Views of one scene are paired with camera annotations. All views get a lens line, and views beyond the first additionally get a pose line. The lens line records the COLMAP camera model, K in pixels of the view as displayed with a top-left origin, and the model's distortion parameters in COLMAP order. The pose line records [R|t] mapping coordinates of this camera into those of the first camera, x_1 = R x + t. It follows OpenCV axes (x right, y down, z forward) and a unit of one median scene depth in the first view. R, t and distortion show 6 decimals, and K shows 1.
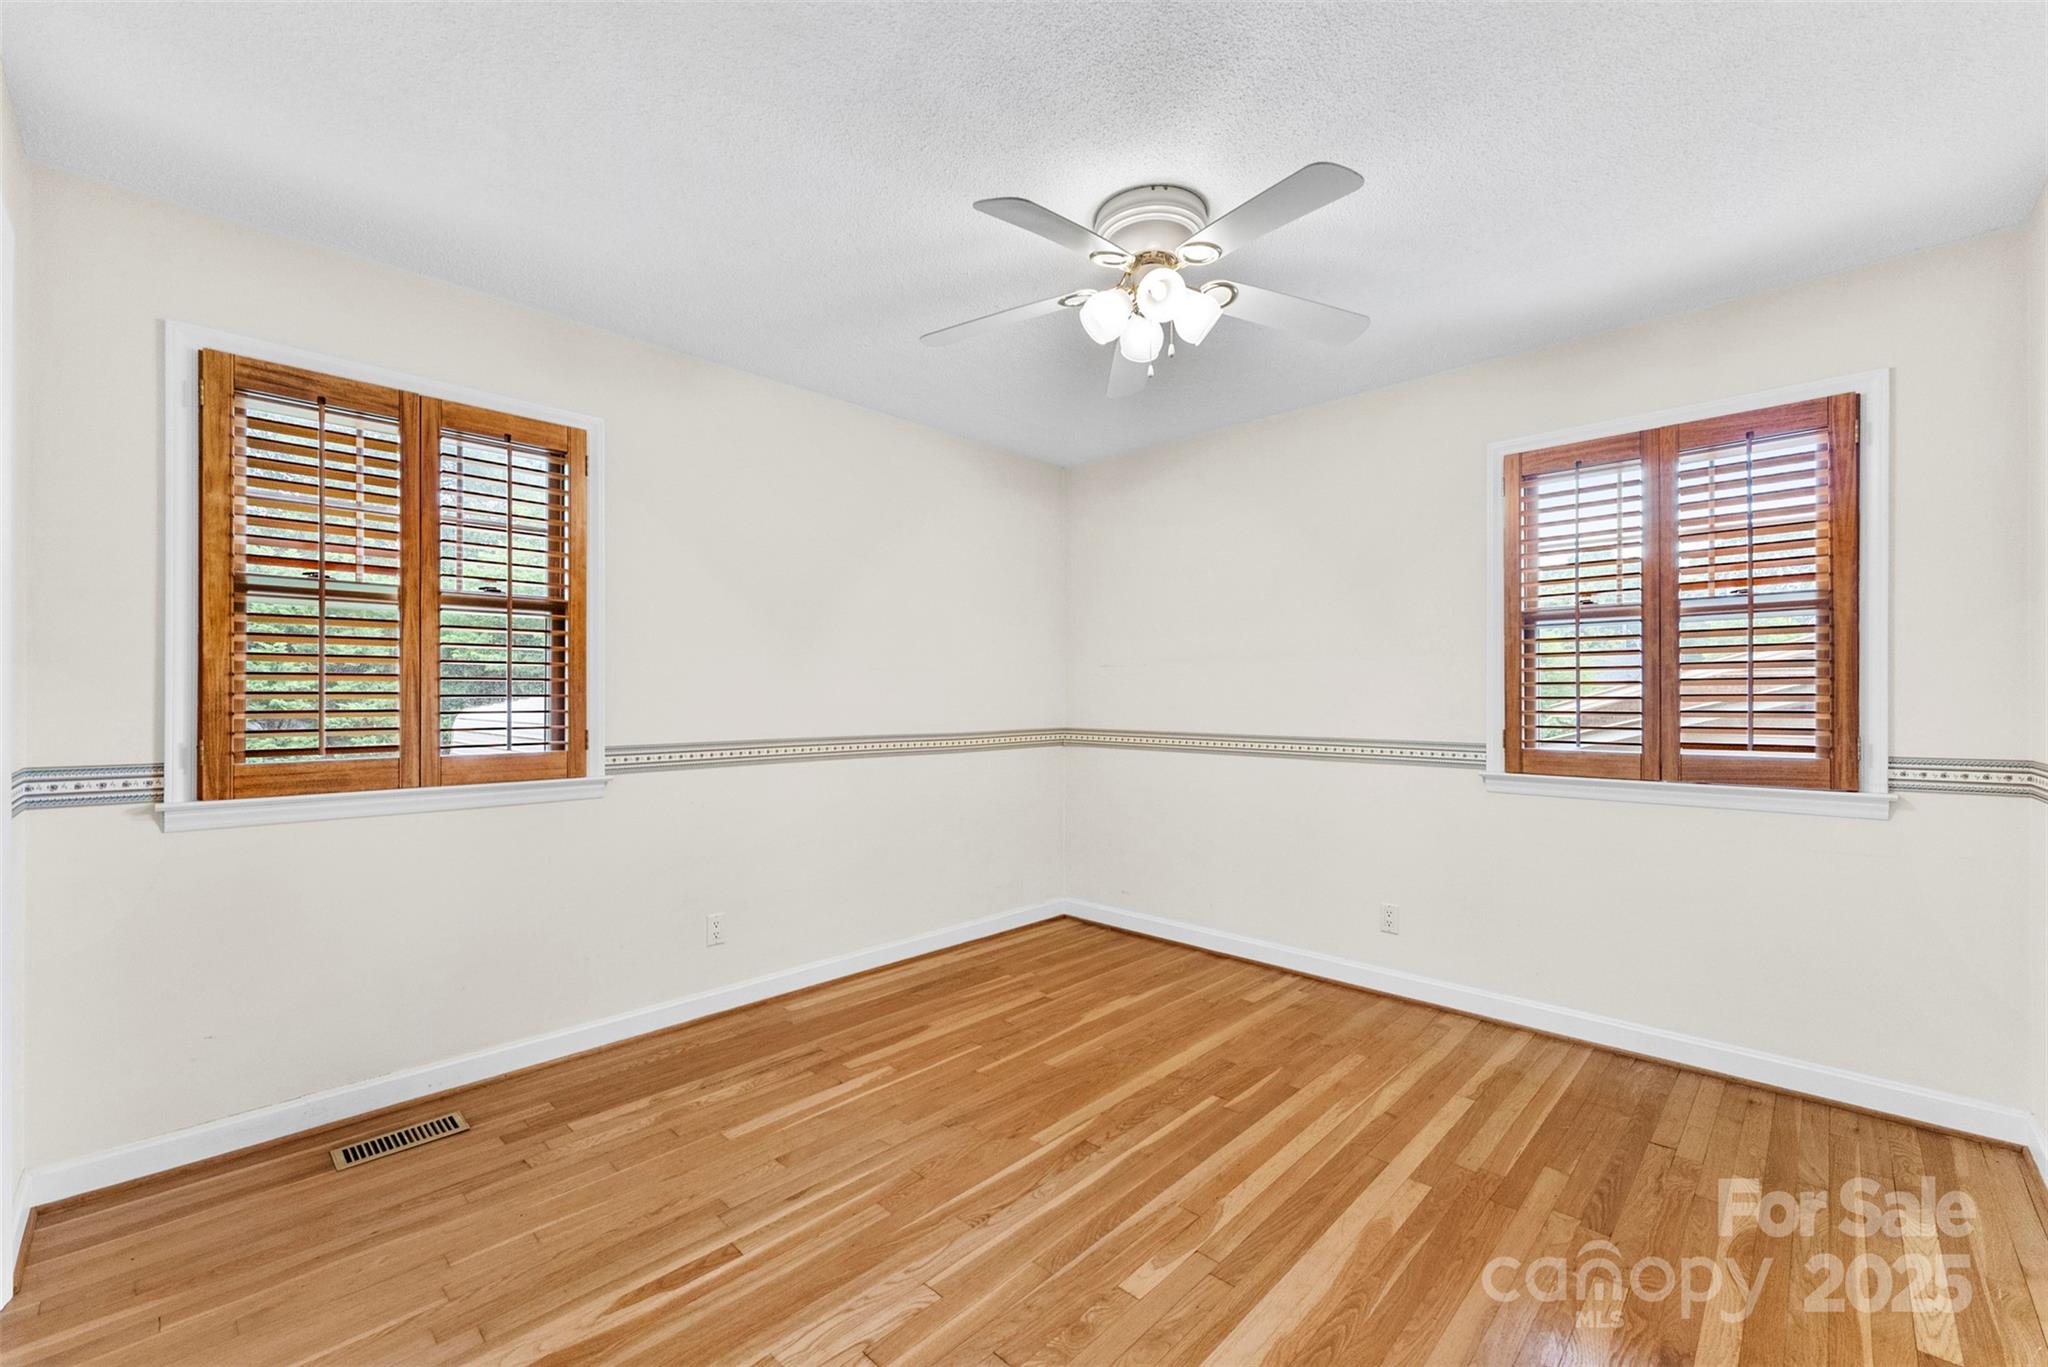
lens RADIAL K [[835.2, 0, 1012.4], [0, 835.2, 679.1], [0, 0, 1]] dist [0.001215, 0.000686]
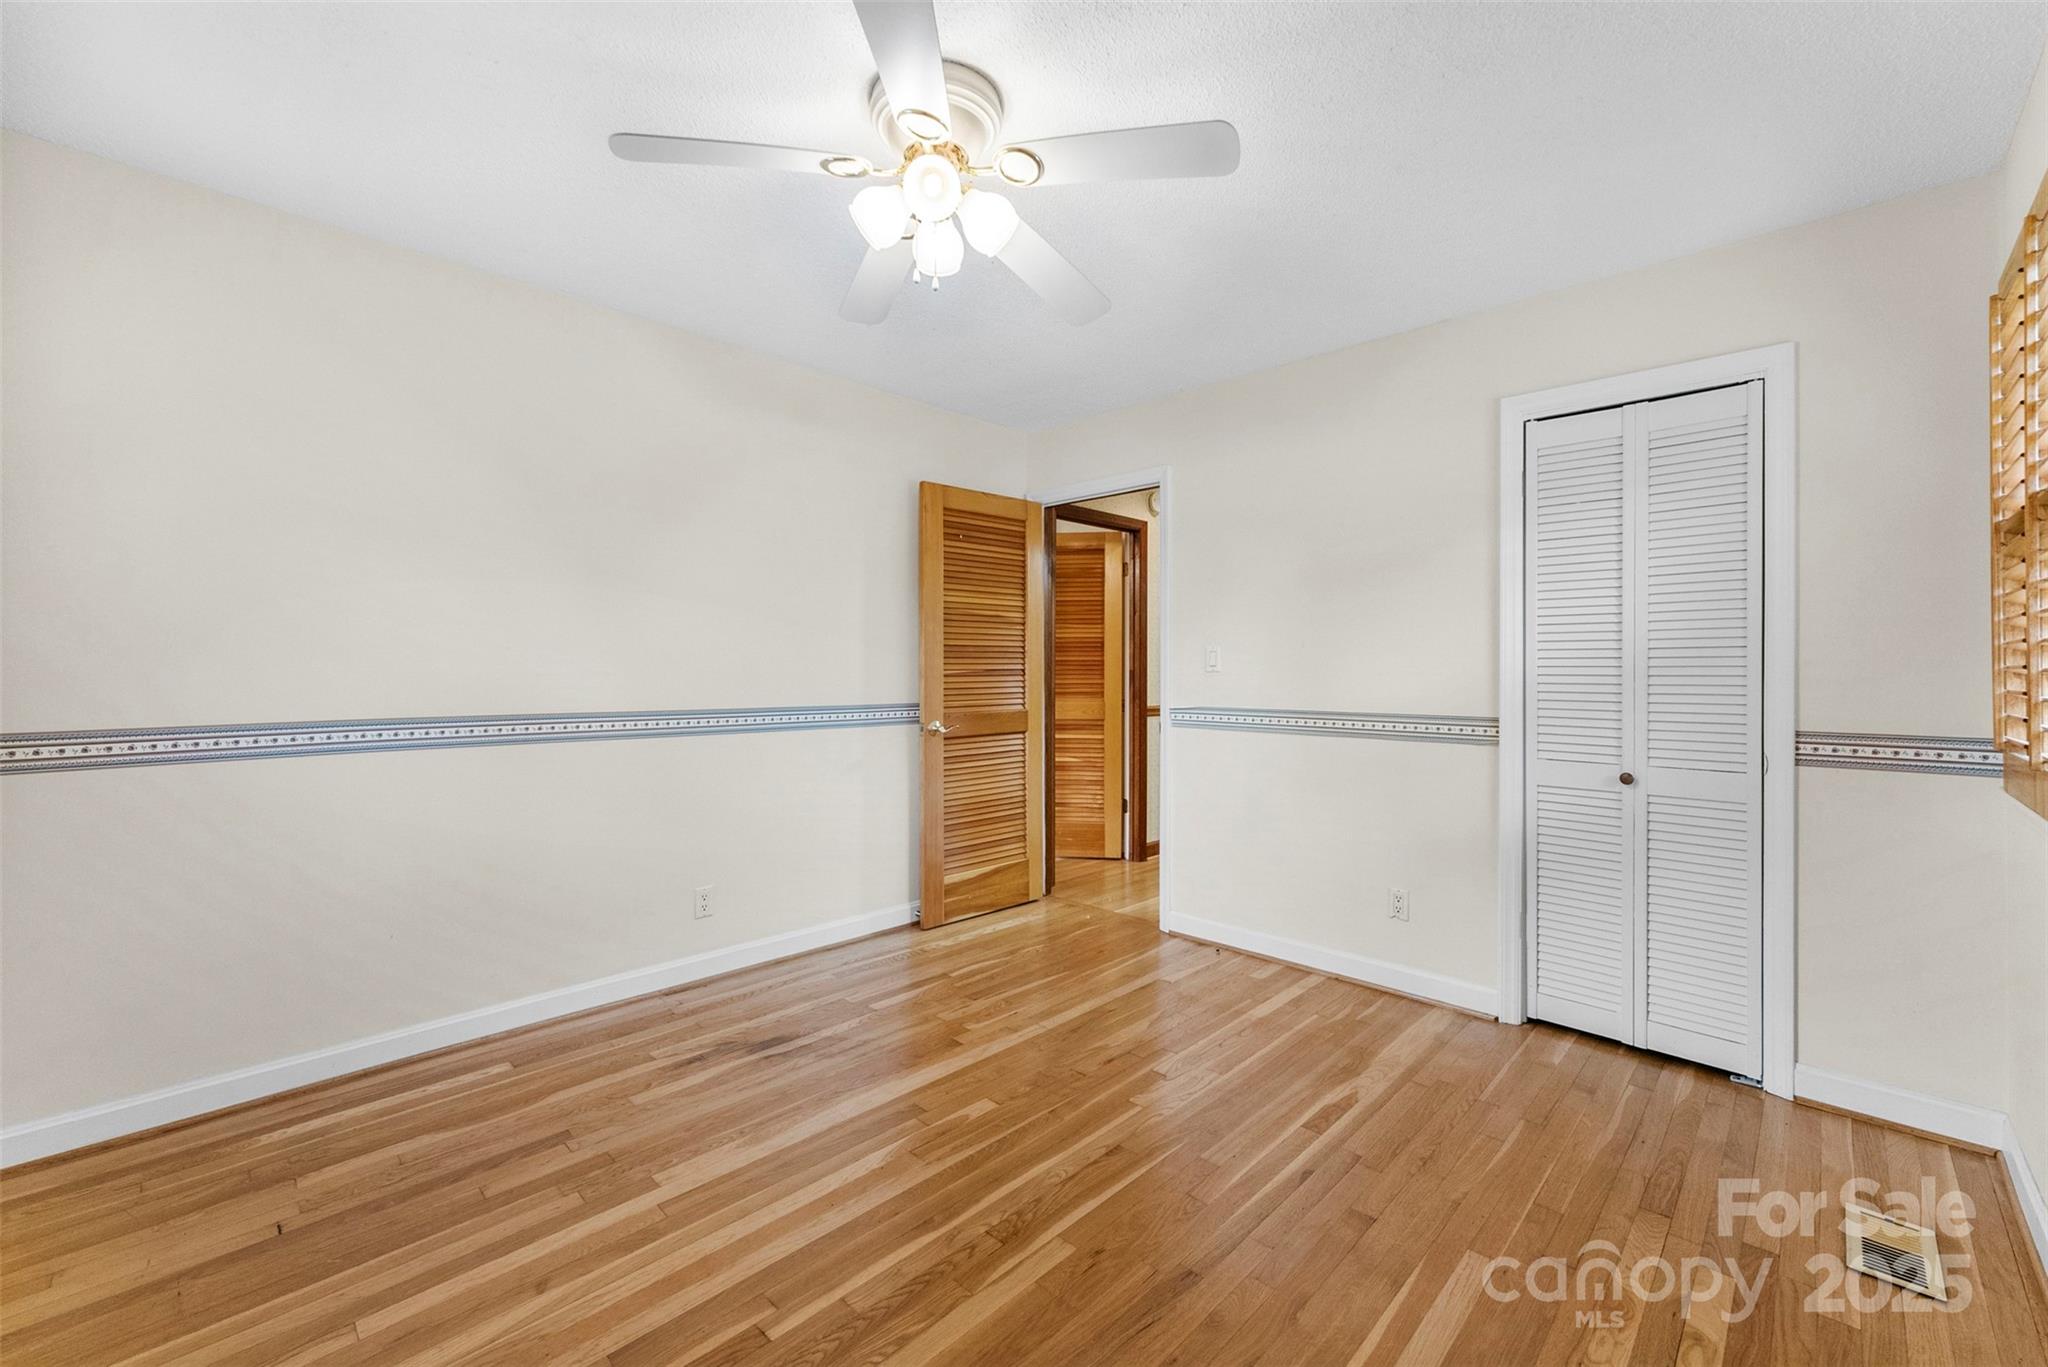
lens RADIAL K [[835.2, 0, 1012.4], [0, 835.2, 679.1], [0, 0, 1]] dist [0.001215, 0.000686]
pose [[-0.999968, -0.005249, 0.005994, 0.087410], [-0.005294, 0.999957, -0.007589, 0.042868], [-0.005954, -0.007620, -0.999953, 2.024599]]
